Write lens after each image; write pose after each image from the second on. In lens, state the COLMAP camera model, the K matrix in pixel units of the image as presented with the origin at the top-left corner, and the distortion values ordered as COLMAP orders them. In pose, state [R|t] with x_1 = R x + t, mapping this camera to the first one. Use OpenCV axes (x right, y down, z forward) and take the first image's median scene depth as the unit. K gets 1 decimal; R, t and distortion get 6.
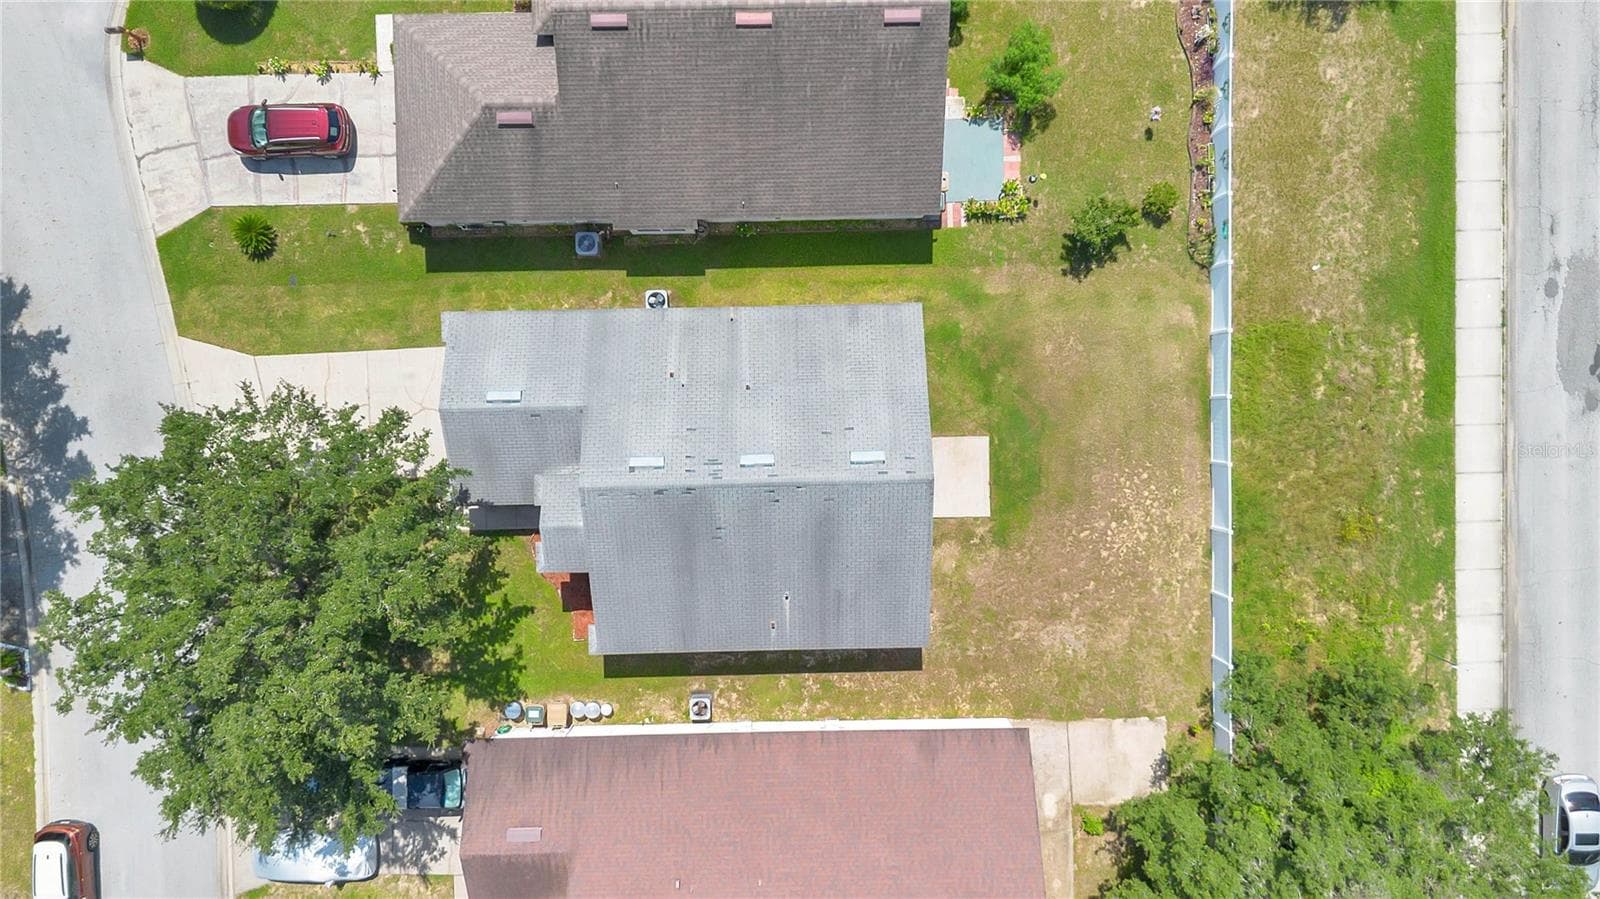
lens RADIAL K [[1145.5, 0, 797.1], [0, 1145.5, 451.4], [0, 0, 1]] dist [0.042058, -0.023637]
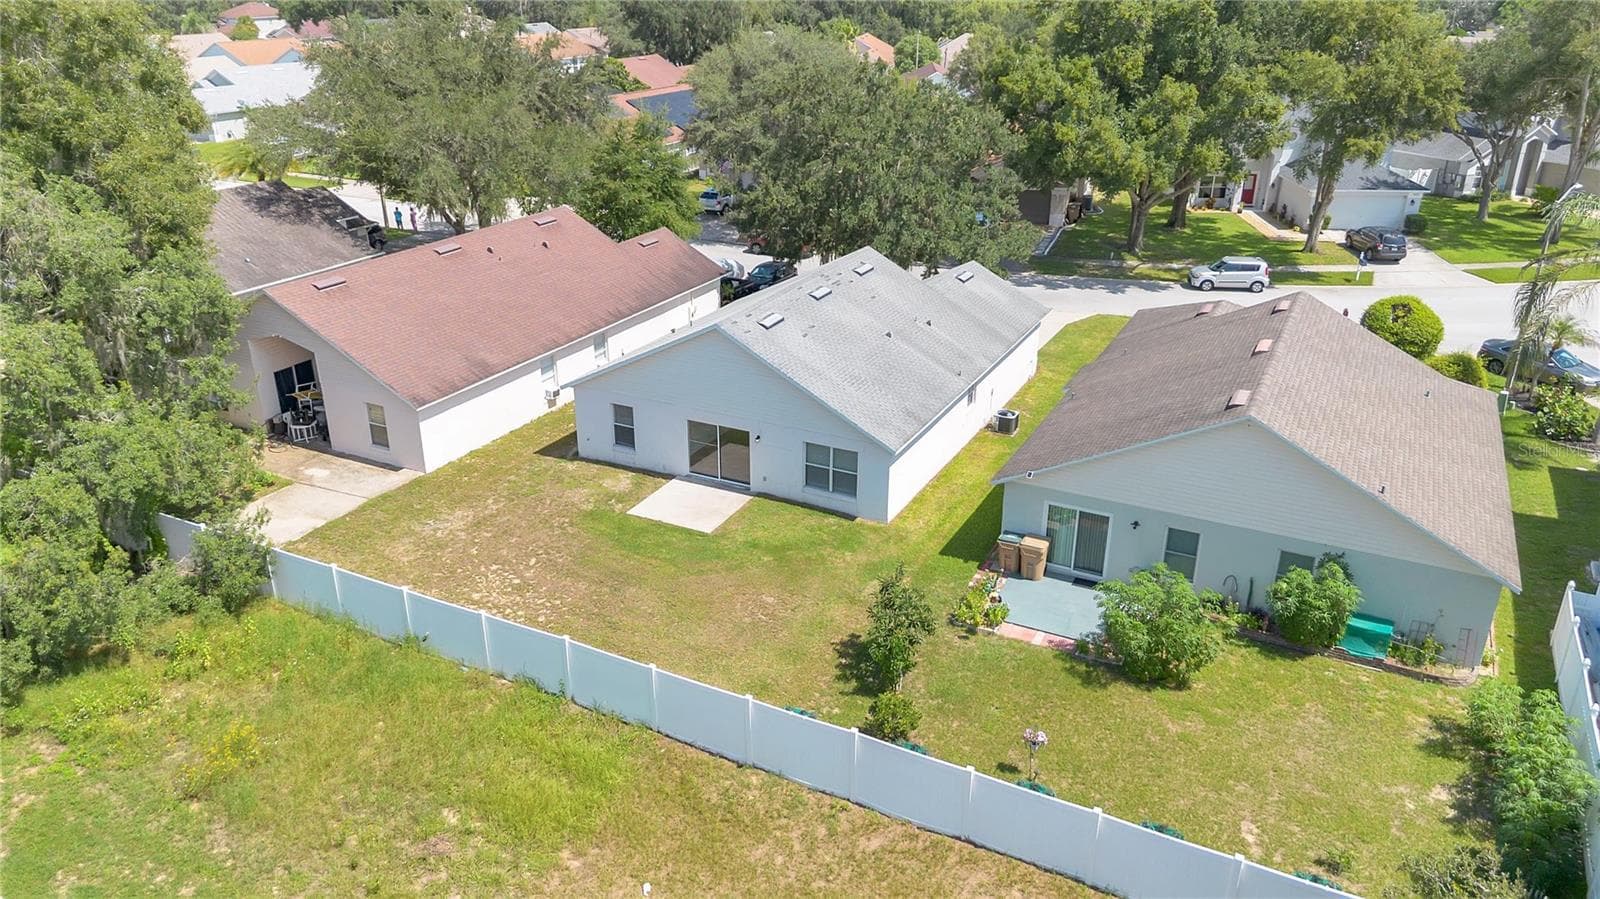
lens RADIAL K [[1145.5, 0, 794.2], [0, 1145.5, 448.5], [0, 0, 1]] dist [0.042058, -0.023637]
pose [[-0.475813, 0.338122, -0.811958, 0.761261], [-0.879044, -0.214023, 0.426000, -0.388661], [-0.029738, 0.916443, 0.399059, 0.625662]]
